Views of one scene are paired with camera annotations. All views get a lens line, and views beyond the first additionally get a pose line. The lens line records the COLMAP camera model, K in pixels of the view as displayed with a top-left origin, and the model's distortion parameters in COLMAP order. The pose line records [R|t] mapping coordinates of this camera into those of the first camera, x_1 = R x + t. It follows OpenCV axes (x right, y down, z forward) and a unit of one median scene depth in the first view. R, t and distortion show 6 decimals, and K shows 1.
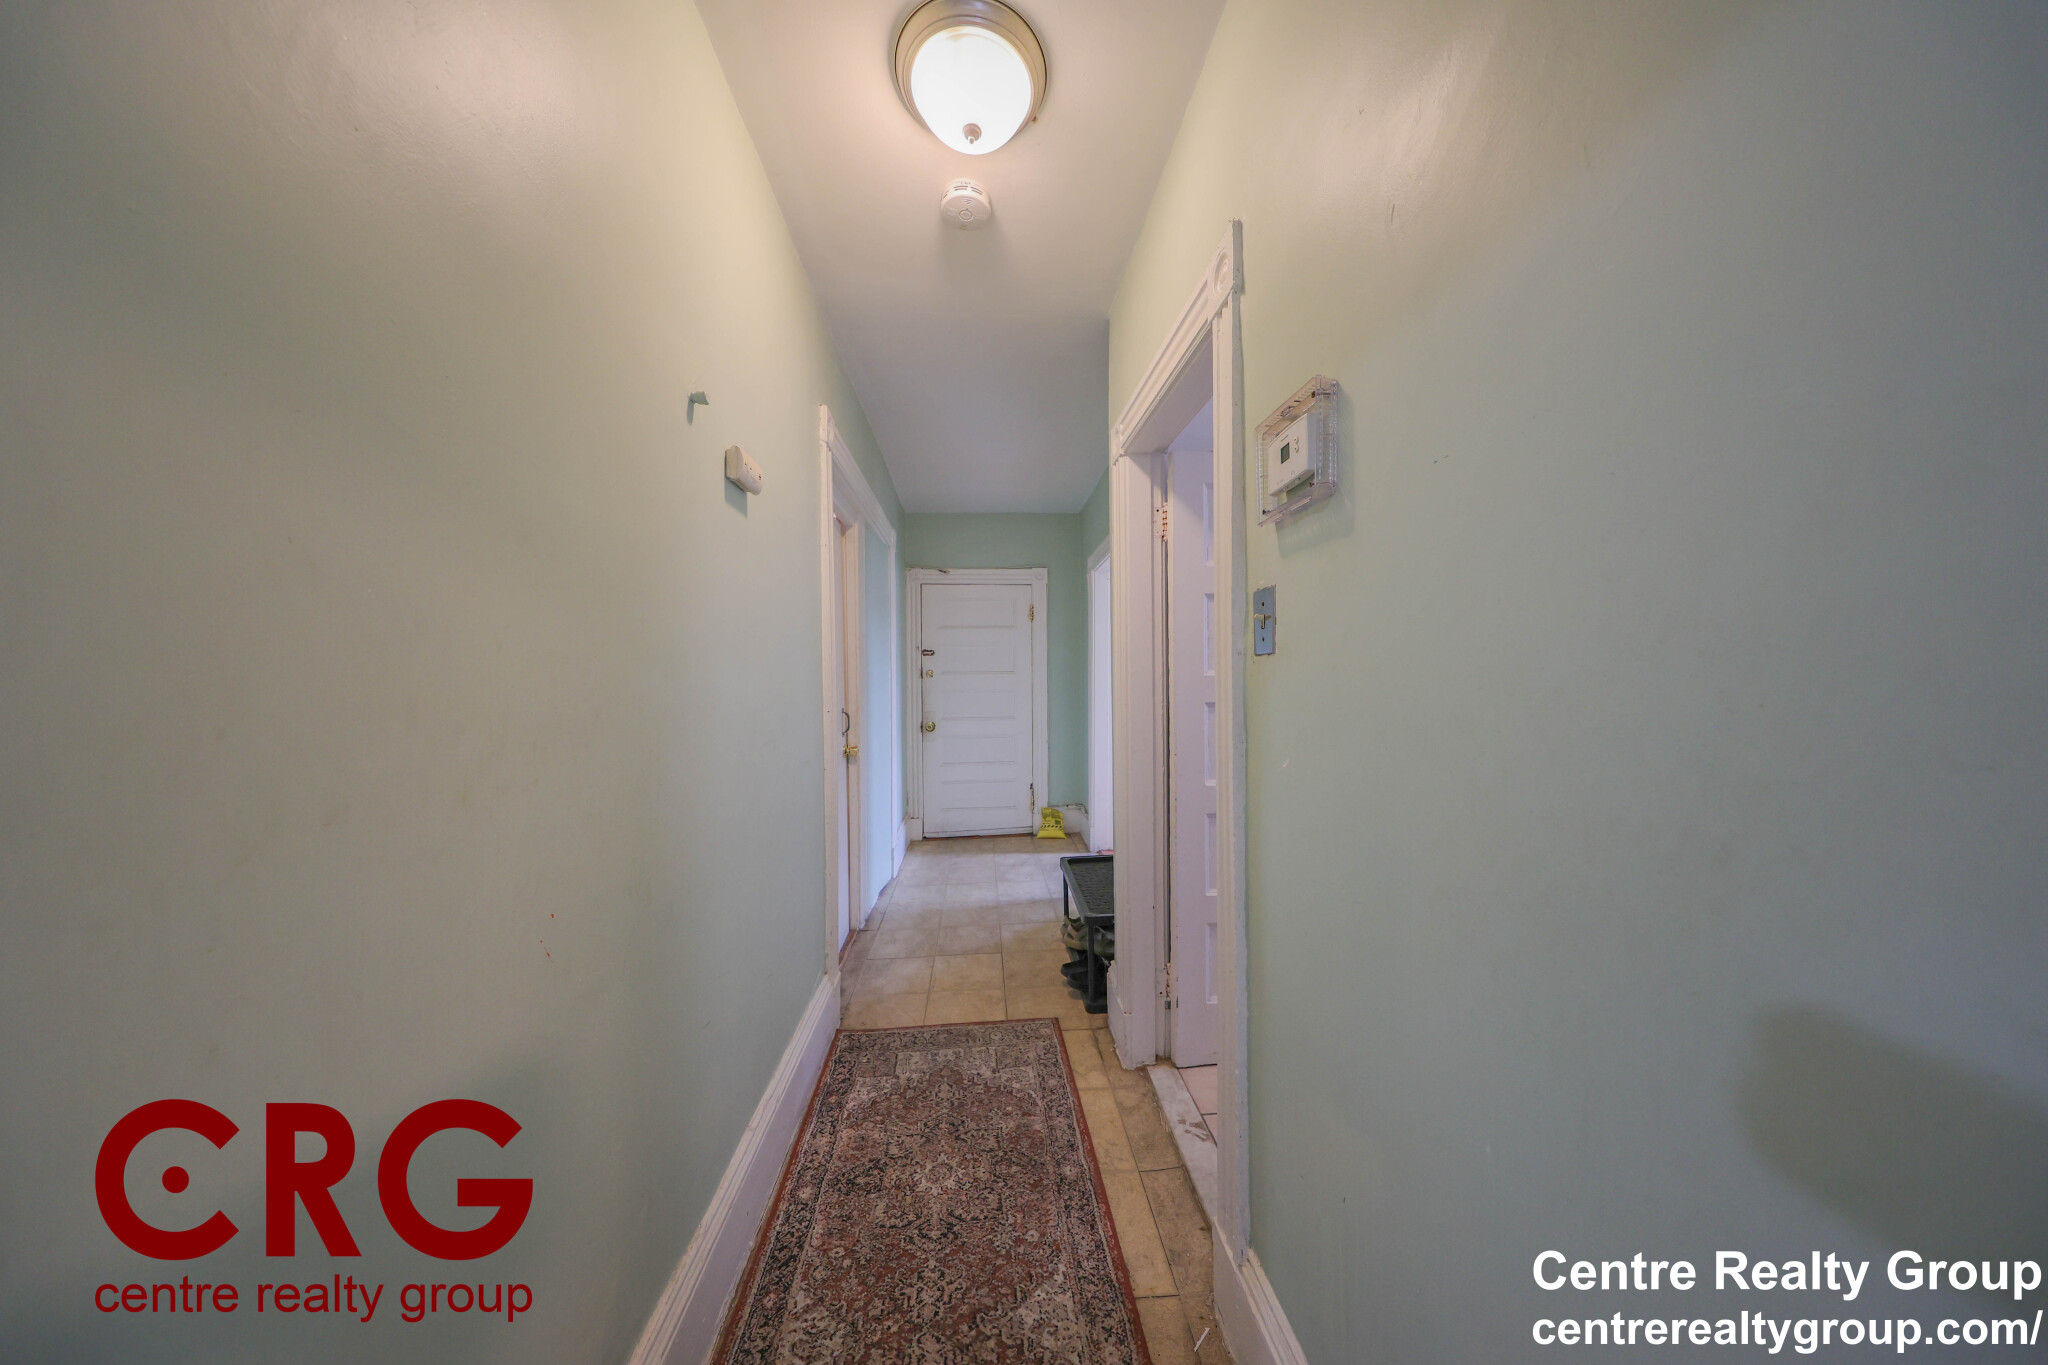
lens RADIAL K [[595.9, 0, 1029.1], [0, 595.9, 676.6], [0, 0, 1]] dist [0.000183, 0.000027]
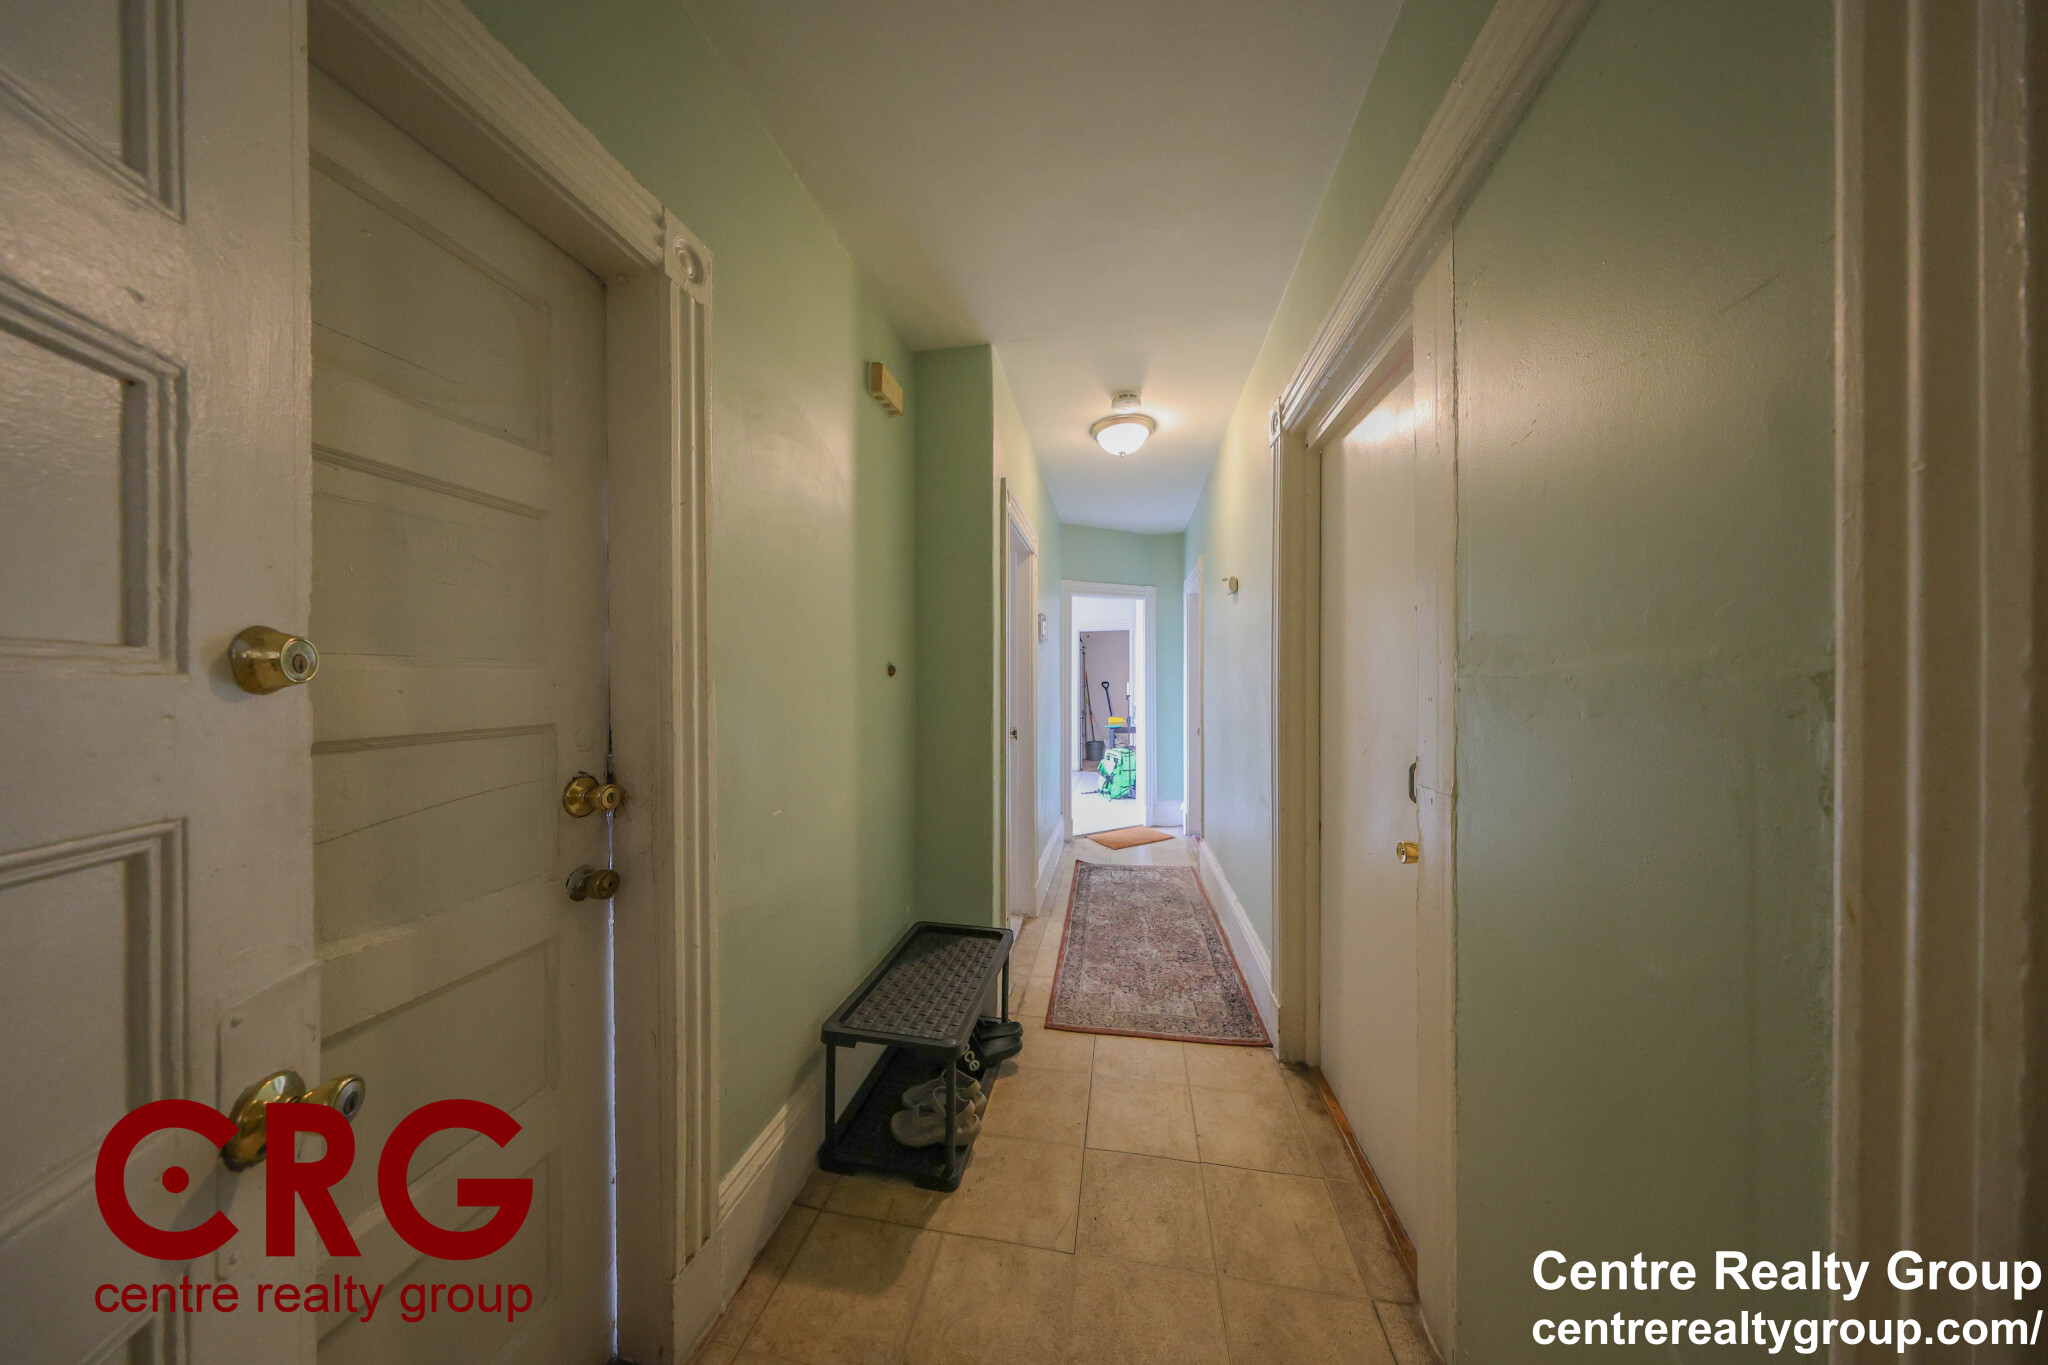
lens RADIAL K [[595.9, 0, 1029.1], [0, 595.9, 676.6], [0, 0, 1]] dist [0.000183, 0.000027]
pose [[-0.969569, 0.007354, 0.244707, -0.222912], [0.008775, 0.999950, 0.004716, -0.023418], [-0.244660, 0.006720, -0.969586, 2.513934]]
